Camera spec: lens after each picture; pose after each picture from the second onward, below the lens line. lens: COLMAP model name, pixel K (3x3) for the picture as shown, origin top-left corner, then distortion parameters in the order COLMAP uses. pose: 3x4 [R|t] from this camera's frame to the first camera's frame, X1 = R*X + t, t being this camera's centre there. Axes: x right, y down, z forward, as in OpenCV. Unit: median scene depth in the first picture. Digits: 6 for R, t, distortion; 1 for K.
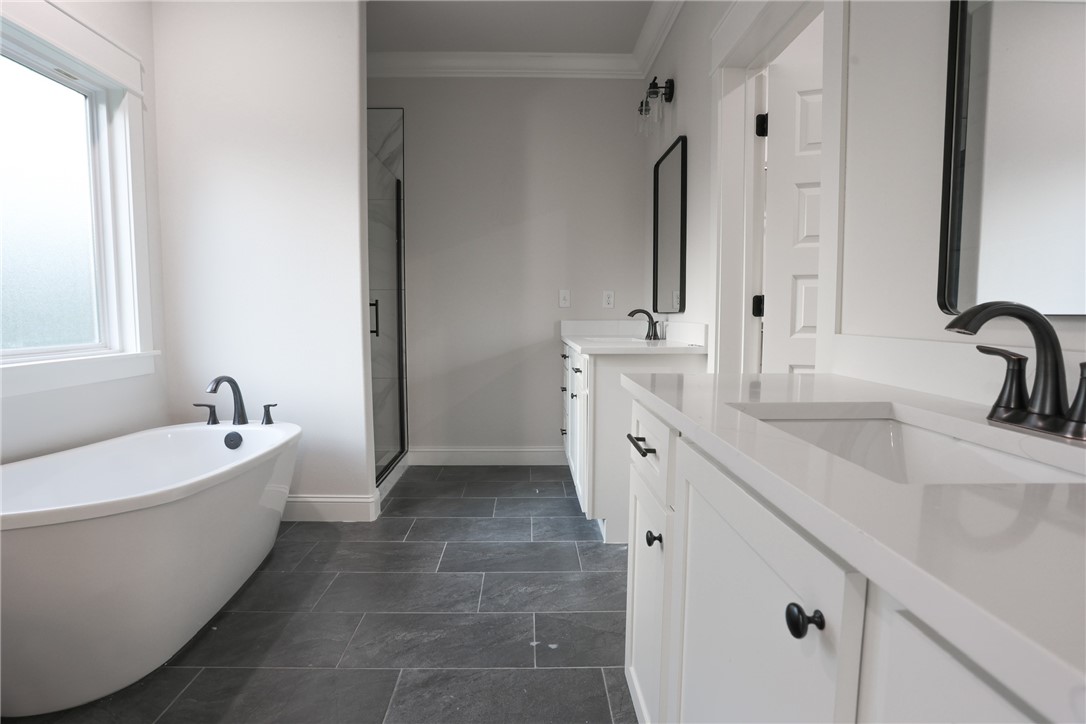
lens RADIAL K [[544.6, 0, 549.3], [0, 544.6, 355.2], [0, 0, 1]] dist [-0.058518, 0.024650]
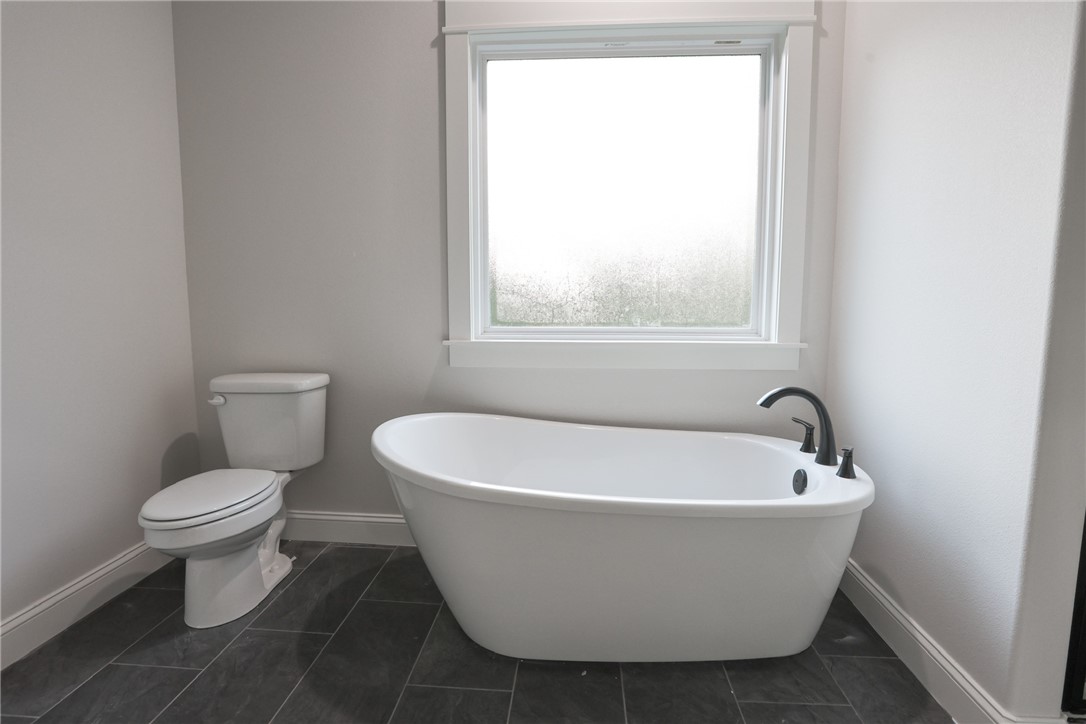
lens RADIAL K [[551.7, 0, 536.9], [0, 551.7, 359.6], [0, 0, 1]] dist [-0.098765, 0.055840]
pose [[-0.112574, 0.119191, -0.986469, 0.115454], [-0.079801, 0.988488, 0.128541, -0.059183], [0.990434, 0.093192, -0.101766, 0.719495]]
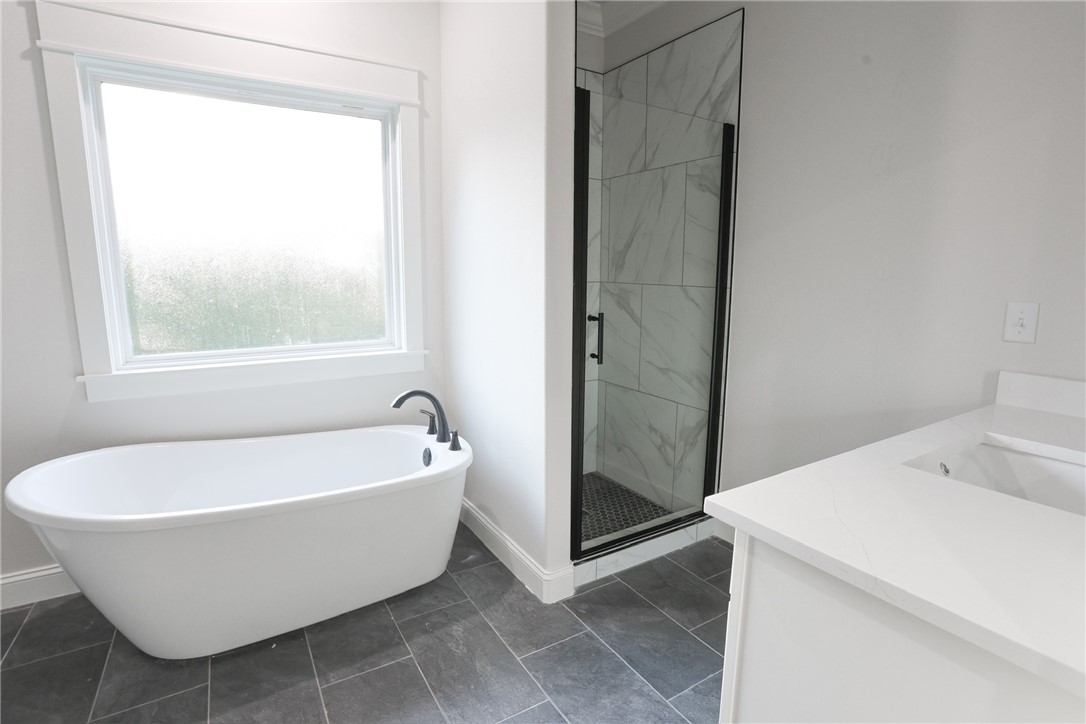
lens RADIAL K [[544.6, 0, 549.3], [0, 544.6, 355.2], [0, 0, 1]] dist [-0.058518, 0.024650]
pose [[0.493721, 0.141932, -0.857960, 0.322583], [-0.076917, 0.989852, 0.119488, -0.153343], [0.866212, 0.006998, 0.499627, 0.703543]]
